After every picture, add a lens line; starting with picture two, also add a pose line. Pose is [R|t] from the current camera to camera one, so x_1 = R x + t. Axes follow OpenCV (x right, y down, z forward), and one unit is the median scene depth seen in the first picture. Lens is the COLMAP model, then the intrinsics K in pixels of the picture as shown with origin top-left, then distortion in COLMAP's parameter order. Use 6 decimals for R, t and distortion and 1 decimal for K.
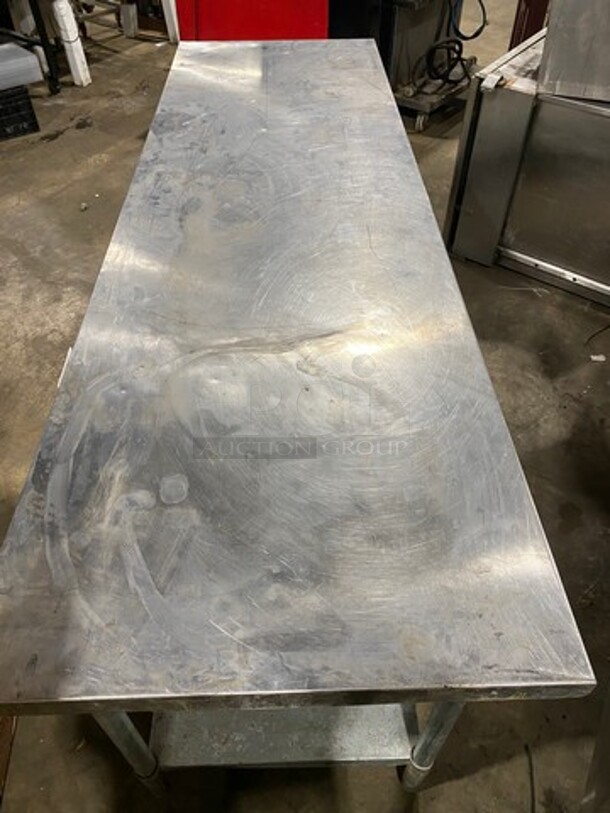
lens RADIAL K [[618.8, 0, 303.4], [0, 618.8, 399.7], [0, 0, 1]] dist [0.017357, -0.012904]
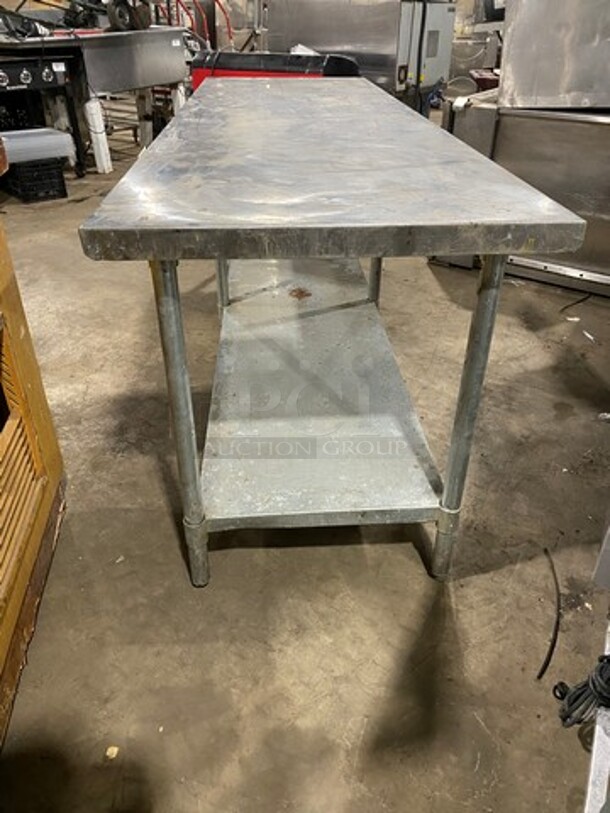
lens RADIAL K [[618.8, 0, 313.7], [0, 618.8, 400.7], [0, 0, 1]] dist [0.017357, -0.012904]
pose [[0.999035, -0.012451, 0.042117, -0.044113], [0.022076, 0.971386, -0.236478, 0.316661], [-0.037967, 0.237180, 0.970724, -0.040829]]
